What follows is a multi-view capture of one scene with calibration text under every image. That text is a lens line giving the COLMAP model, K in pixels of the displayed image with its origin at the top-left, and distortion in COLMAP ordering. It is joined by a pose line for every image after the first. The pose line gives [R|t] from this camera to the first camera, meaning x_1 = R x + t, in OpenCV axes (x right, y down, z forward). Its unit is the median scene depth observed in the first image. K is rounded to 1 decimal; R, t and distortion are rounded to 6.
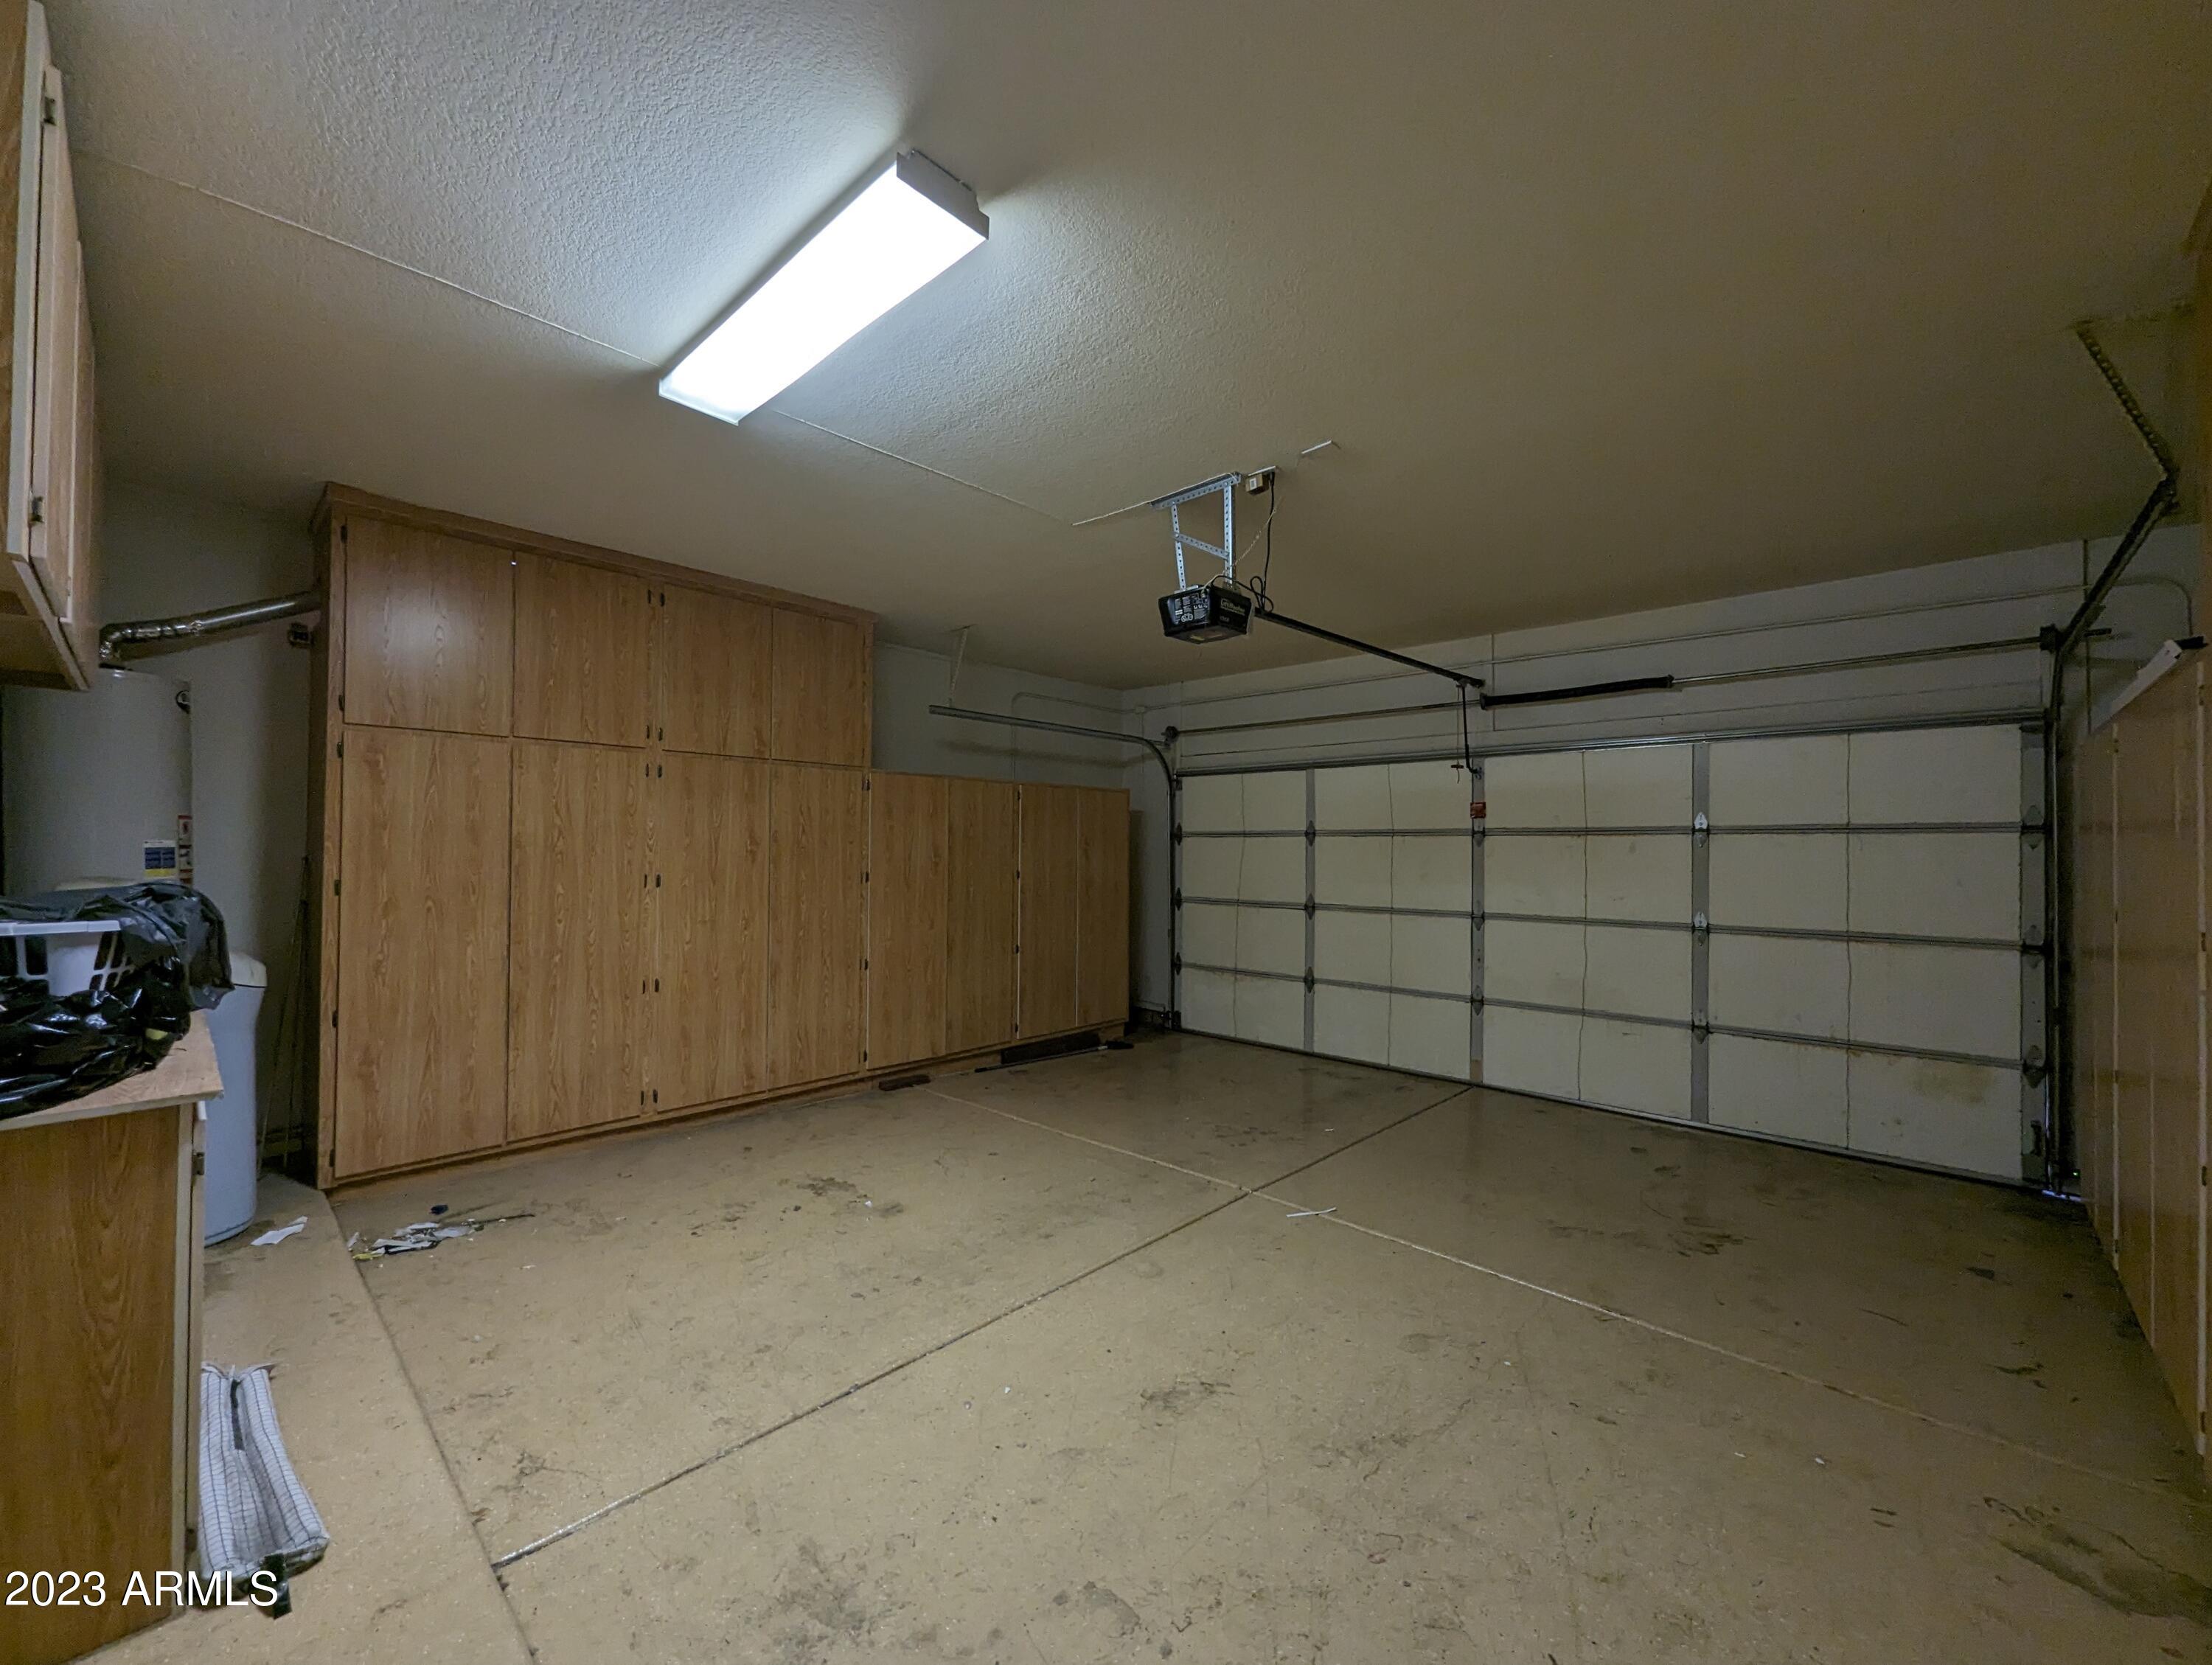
lens RADIAL K [[874.7, 0, 1104.4], [0, 874.7, 842.1], [0, 0, 1]] dist [0.001428, 0.000119]
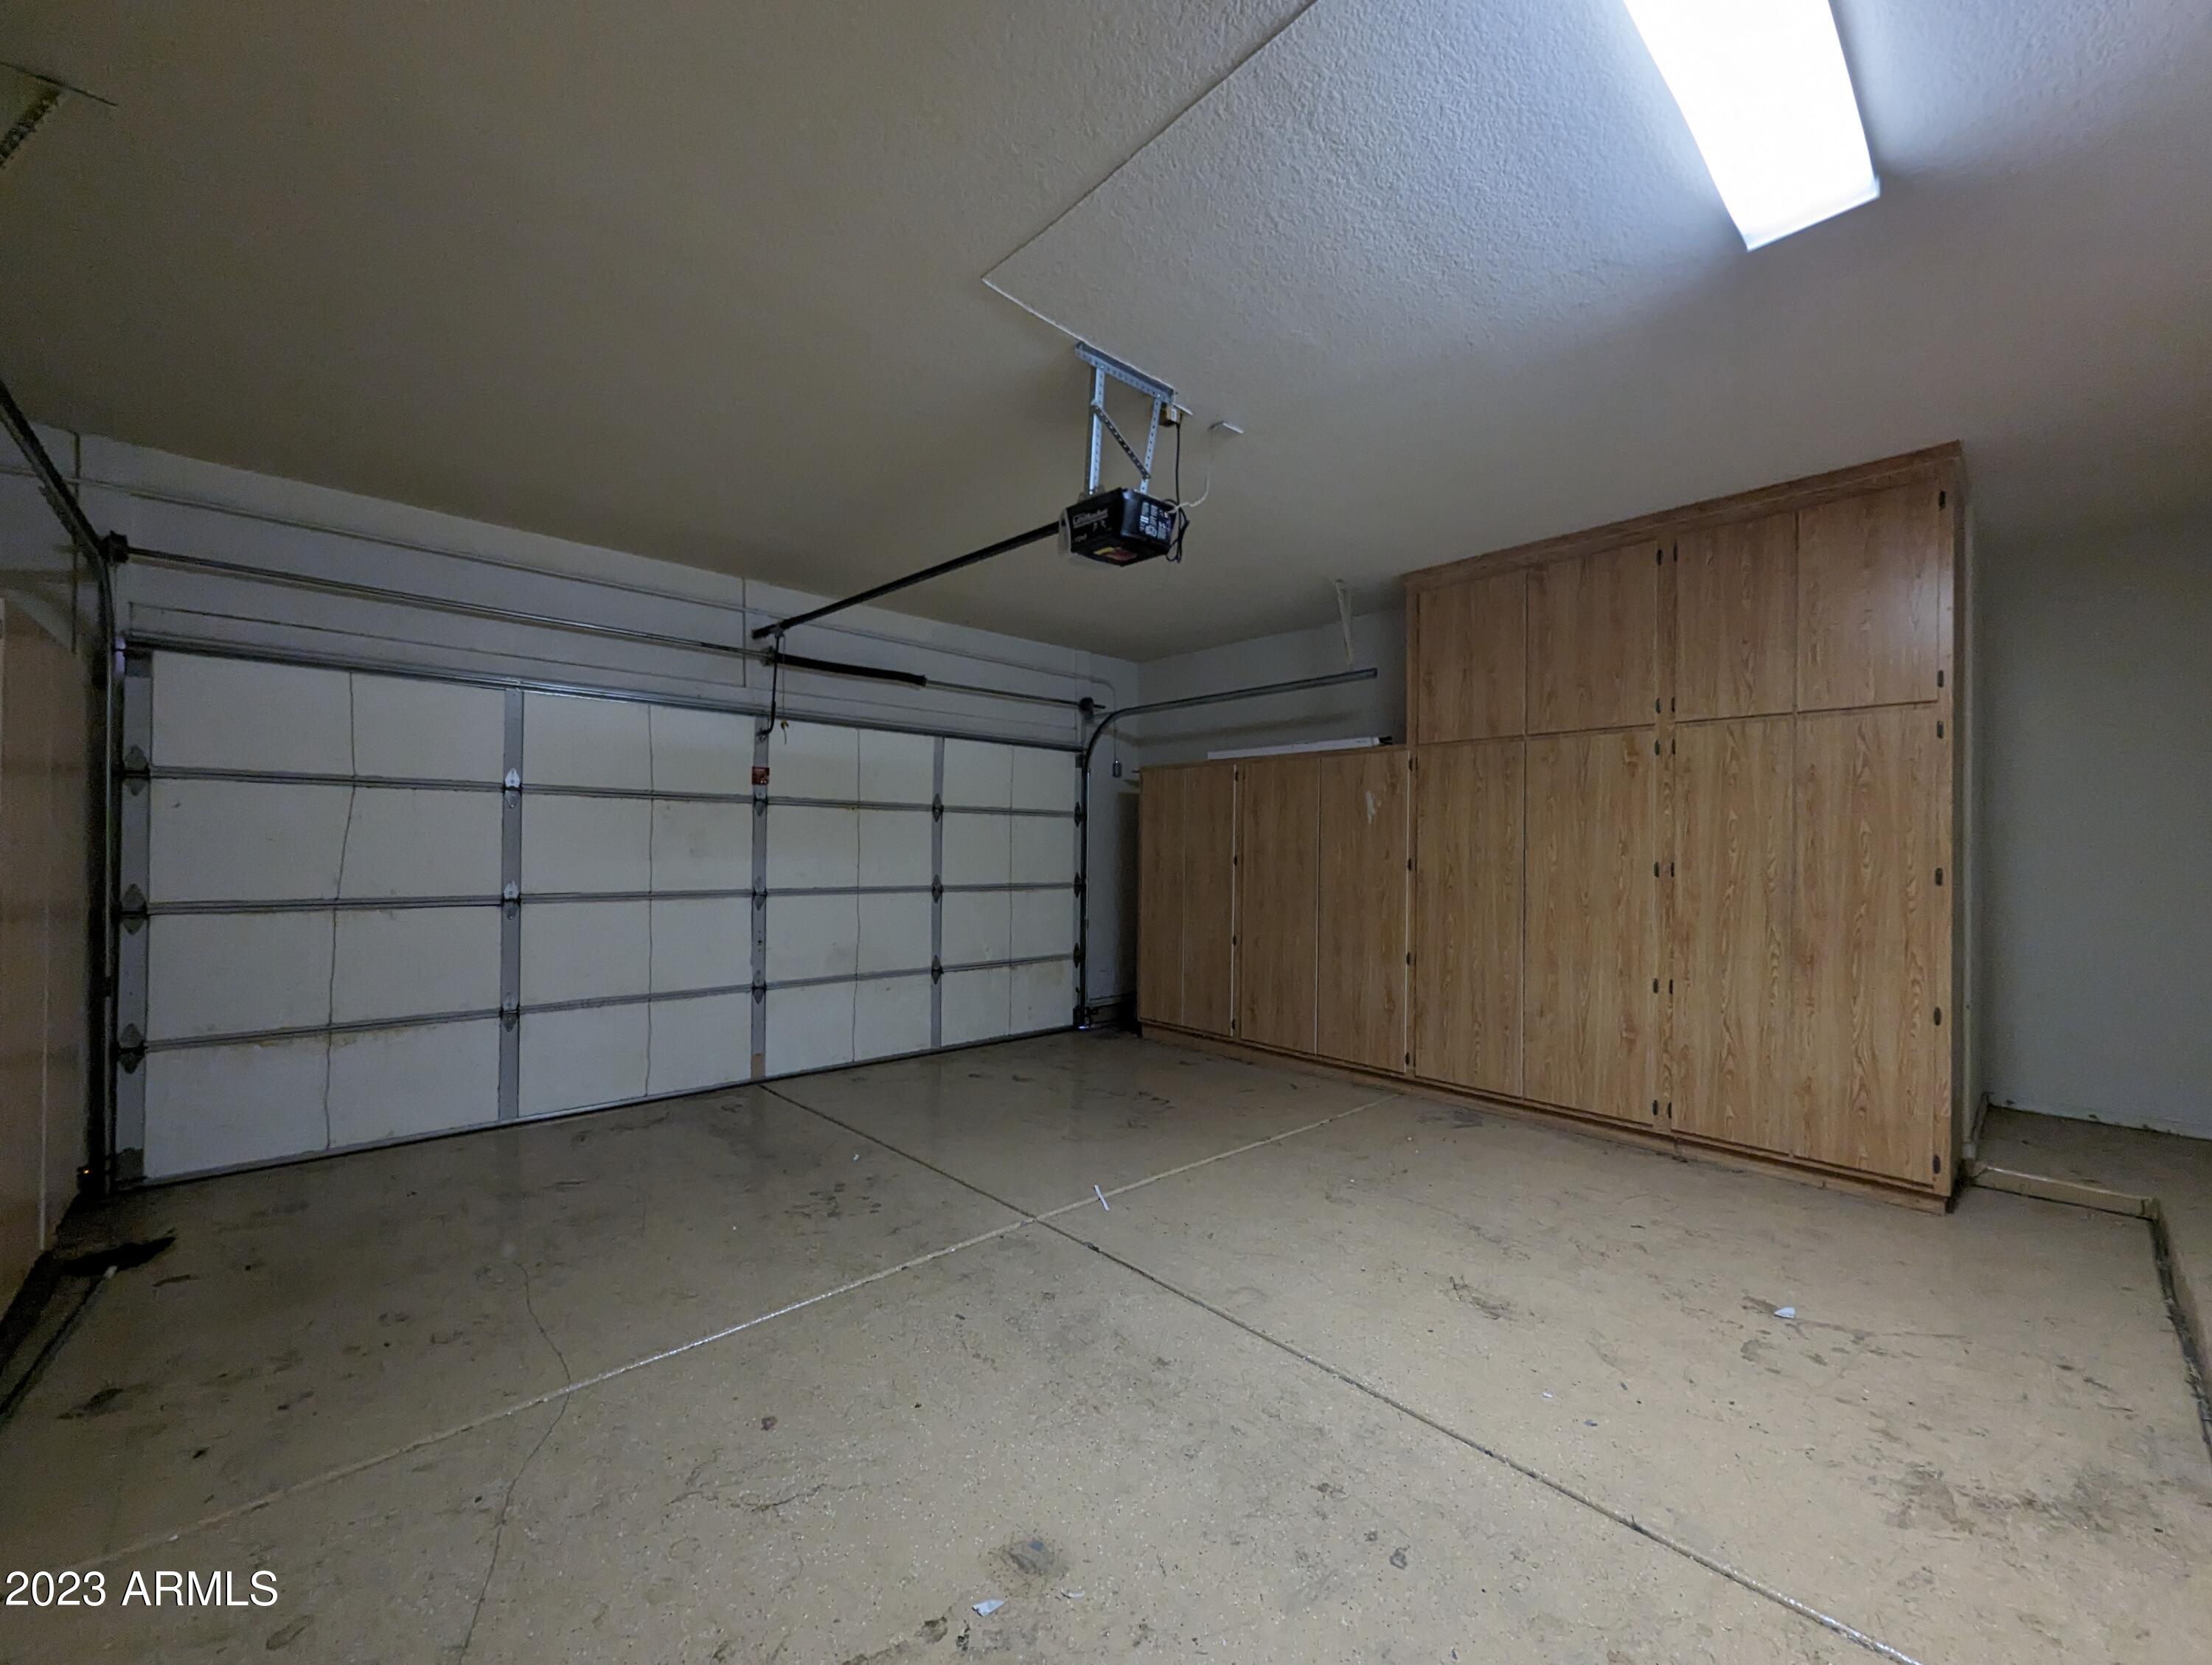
lens RADIAL K [[874.7, 0, 1095.1], [0, 874.7, 848.2], [0, 0, 1]] dist [0.001428, 0.000119]
pose [[0.077865, -0.006738, 0.996941, -0.563094], [-0.021696, 0.999729, 0.008452, 0.029009], [-0.996728, -0.022288, 0.077698, 0.750421]]
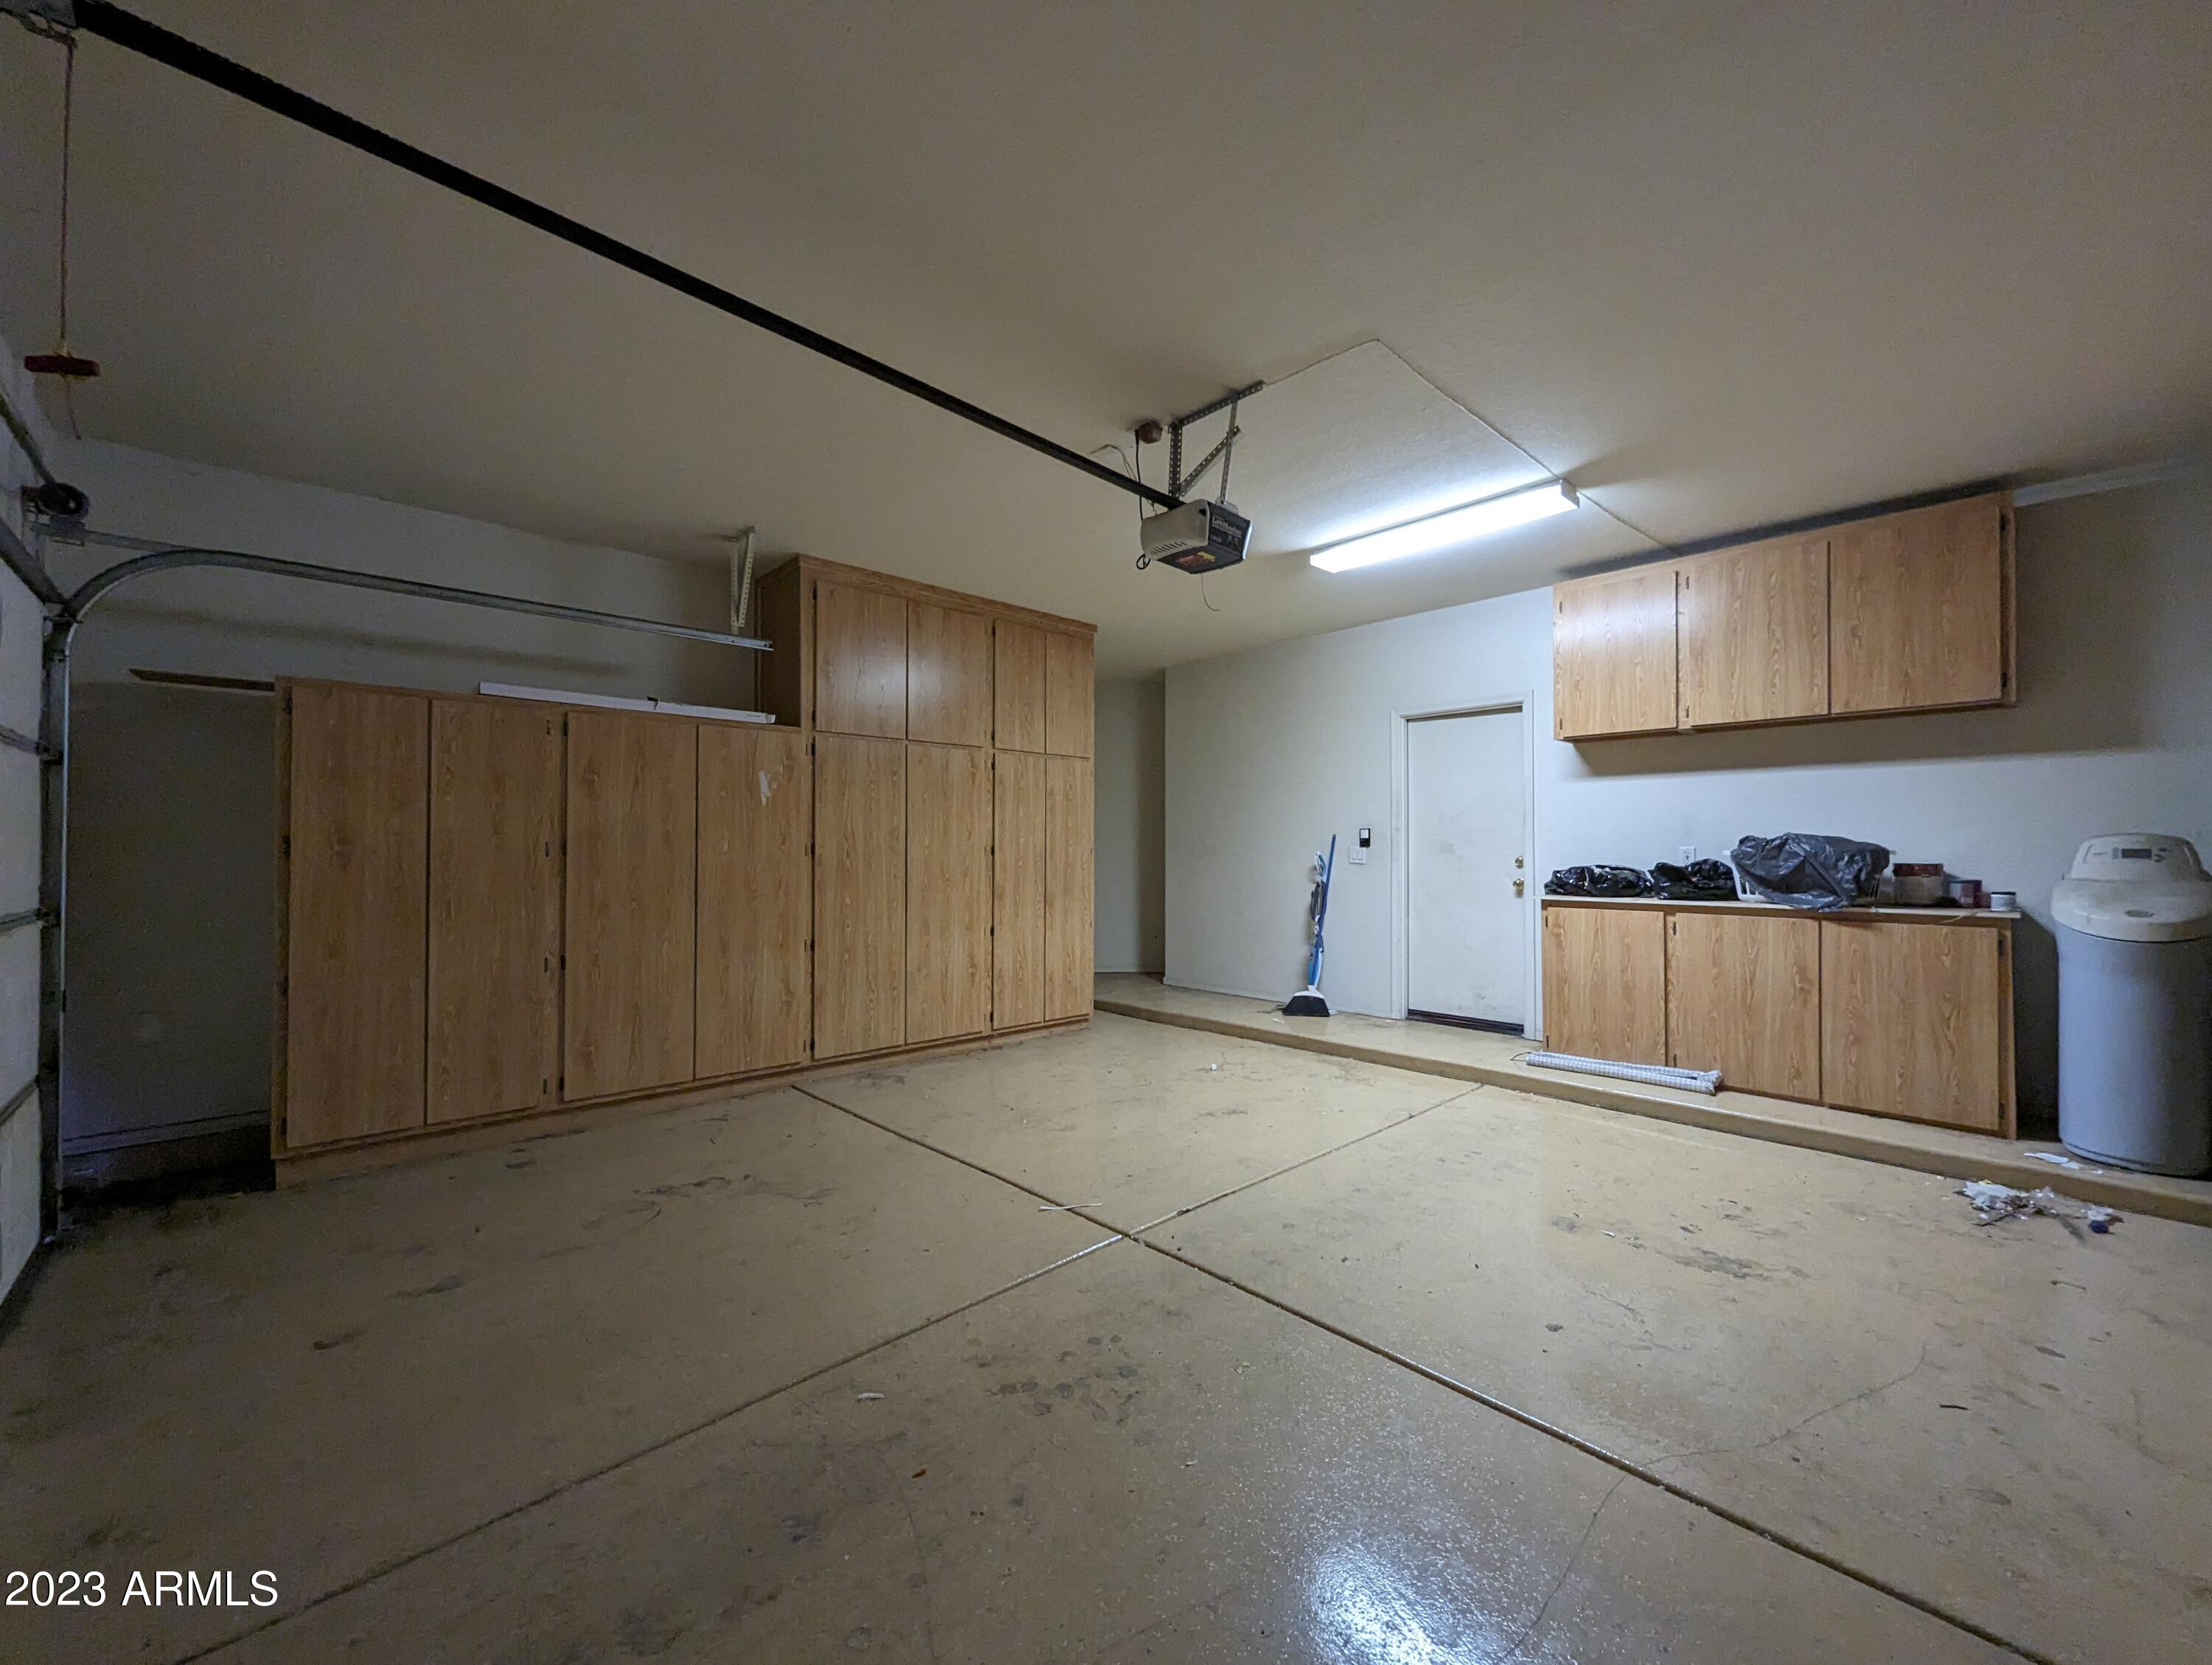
lens RADIAL K [[874.7, 0, 1104.5], [0, 874.7, 842.6], [0, 0, 1]] dist [0.001428, 0.000119]
pose [[-0.997779, -0.008713, 0.066046, 0.118325], [-0.010139, 0.999722, -0.021290, 0.060591], [-0.065842, -0.021913, -0.997589, 1.500709]]
